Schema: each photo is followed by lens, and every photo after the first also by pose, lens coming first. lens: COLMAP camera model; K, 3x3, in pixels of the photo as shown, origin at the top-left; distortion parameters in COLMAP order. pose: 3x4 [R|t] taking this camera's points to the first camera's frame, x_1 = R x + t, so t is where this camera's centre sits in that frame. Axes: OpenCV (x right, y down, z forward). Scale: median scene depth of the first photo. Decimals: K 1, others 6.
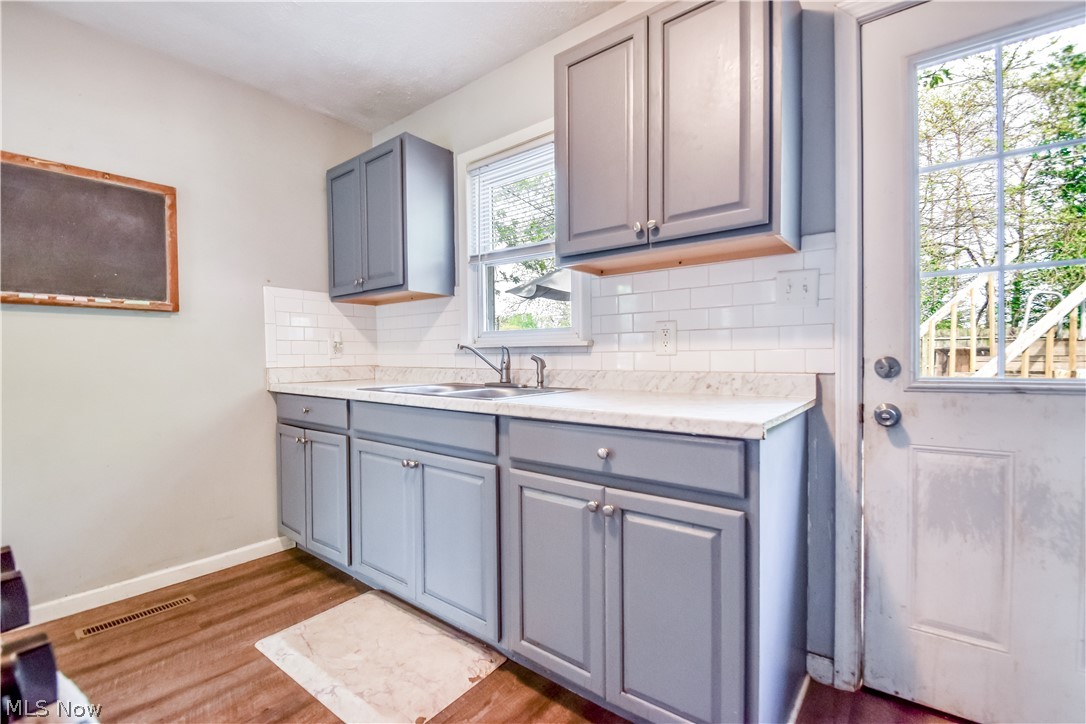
lens RADIAL K [[487.1, 0, 546.7], [0, 487.1, 369.0], [0, 0, 1]] dist [0.000326, -0.000074]
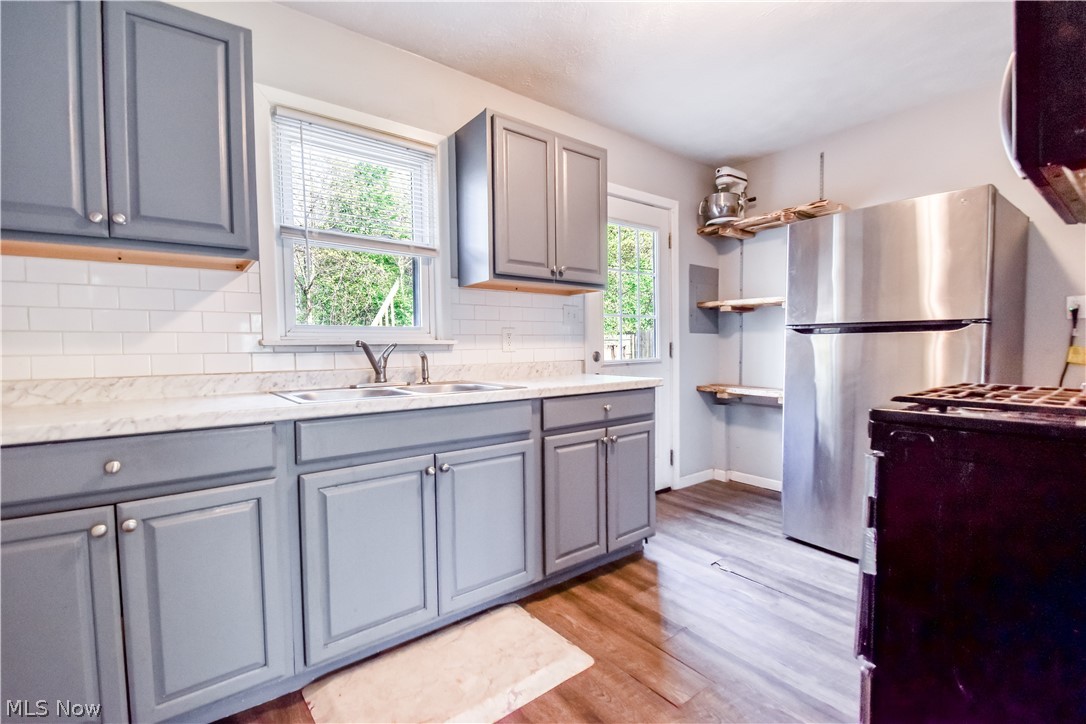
lens RADIAL K [[479.5, 0, 543.9], [0, 479.5, 365.4], [0, 0, 1]] dist [0.021215, -0.018050]
pose [[0.244096, -0.034256, 0.969146, -1.222132], [0.034929, 0.999038, 0.026516, -0.024292], [-0.969122, 0.027379, 0.245058, 0.622868]]
